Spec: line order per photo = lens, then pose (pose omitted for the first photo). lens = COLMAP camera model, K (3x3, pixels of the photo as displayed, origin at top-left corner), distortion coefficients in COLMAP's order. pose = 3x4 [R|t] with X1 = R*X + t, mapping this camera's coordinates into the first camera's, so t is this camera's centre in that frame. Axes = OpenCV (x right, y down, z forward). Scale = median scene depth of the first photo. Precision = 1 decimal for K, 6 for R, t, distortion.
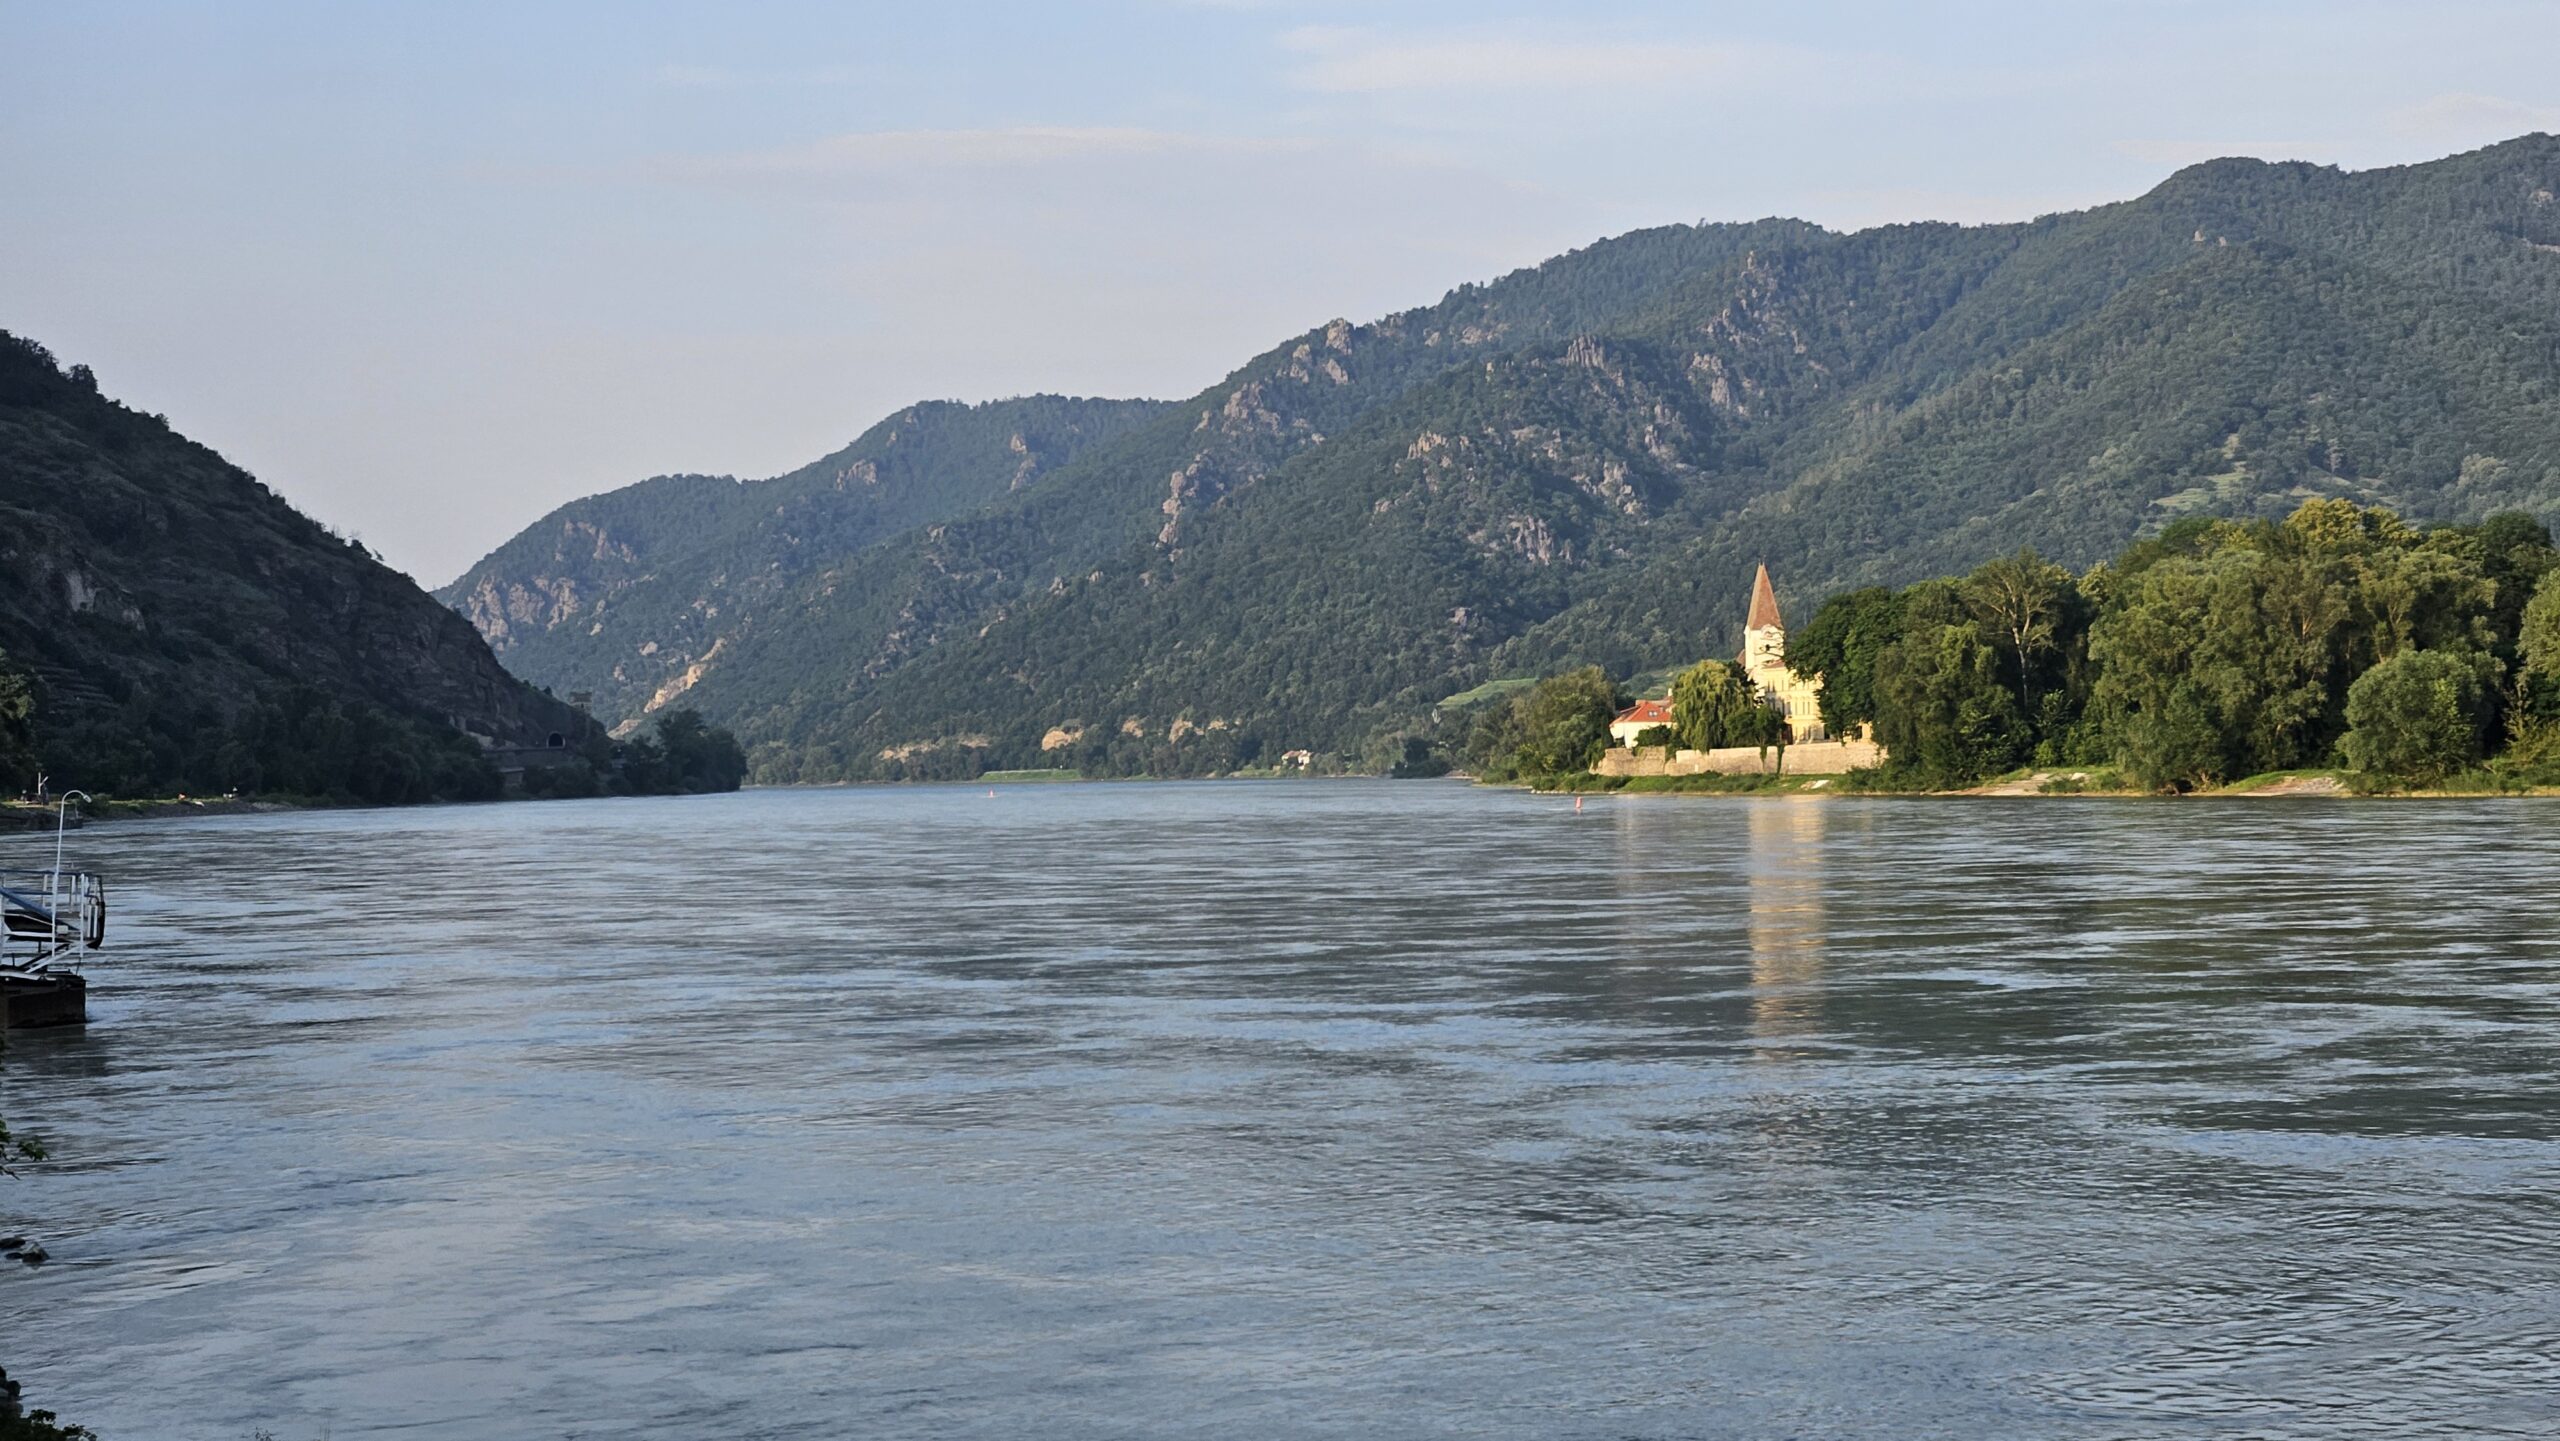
lens RADIAL K [[5170.5, 0, 1280.3], [0, 5170.5, 721.0], [0, 0, 1]] dist [-0.017353, 0.000000]
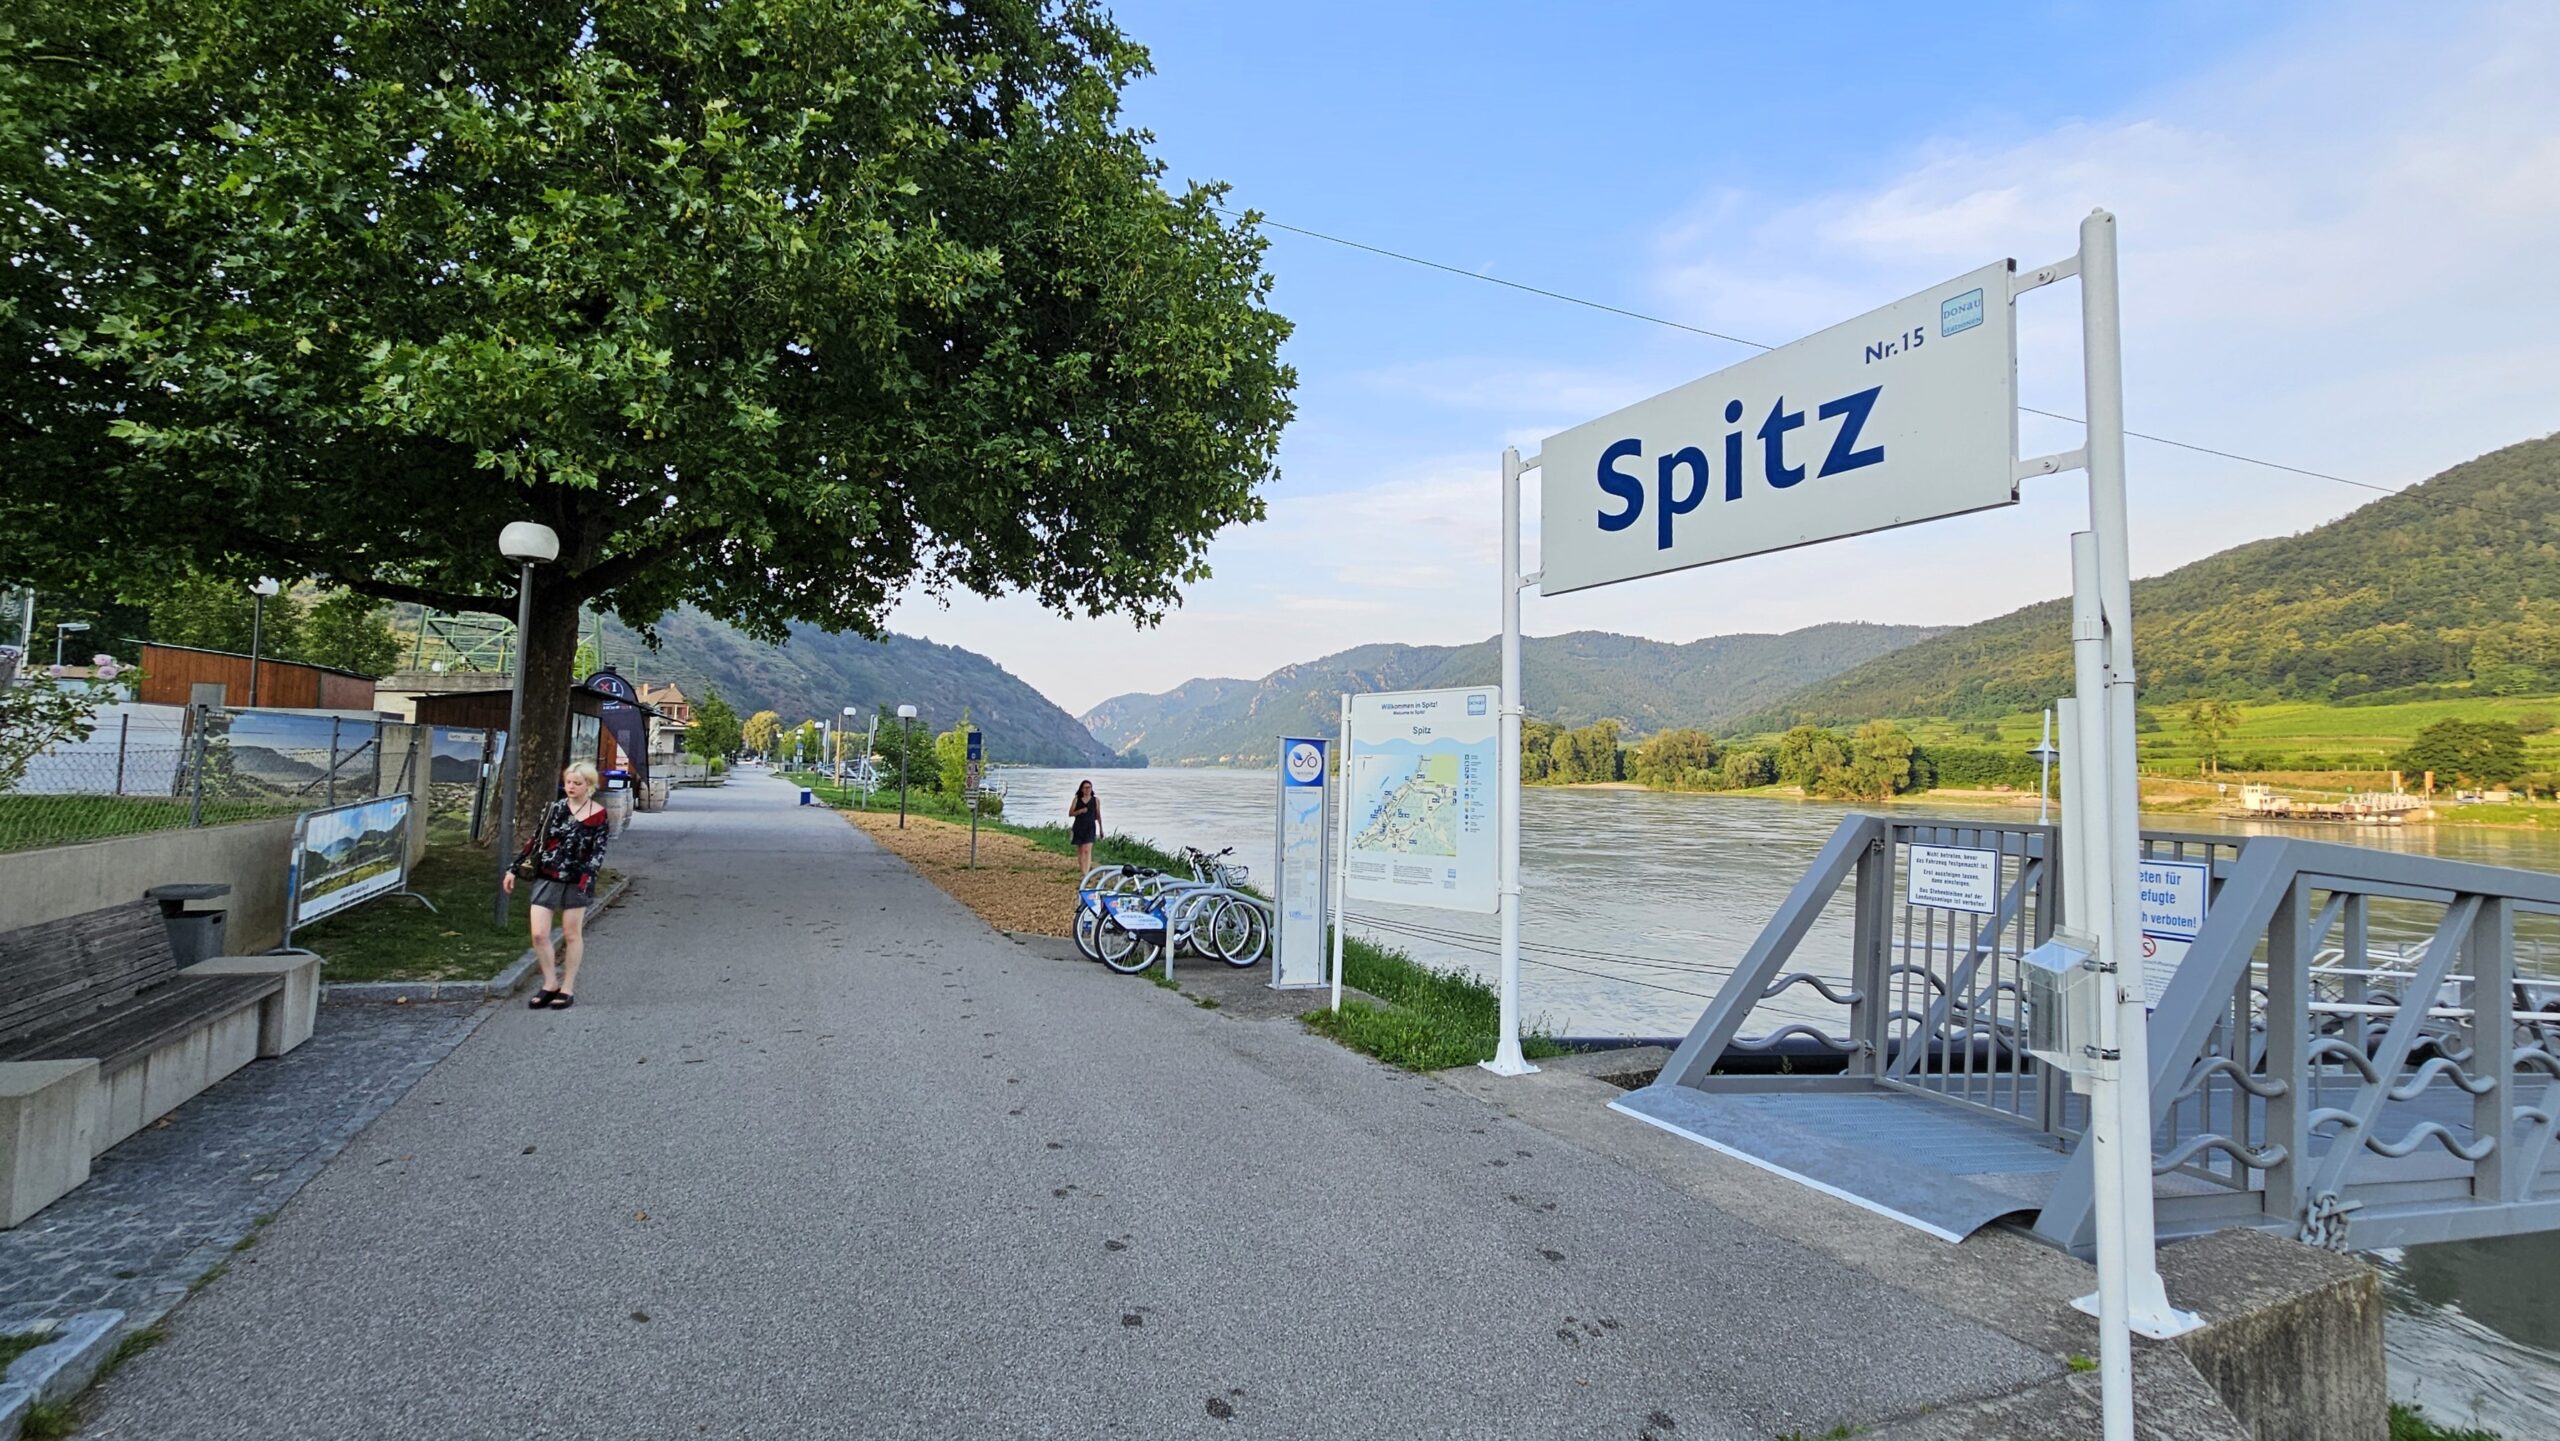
lens RADIAL K [[981.4, 0, 1279.1], [0, 981.4, 718.4], [0, 0, 1]] dist [0.000110, 0.000000]
pose [[0.998899, 0.042395, 0.020099, -0.015228], [-0.041458, 0.998128, -0.044955, 0.004267], [-0.021967, 0.044072, 0.998787, 0.197764]]
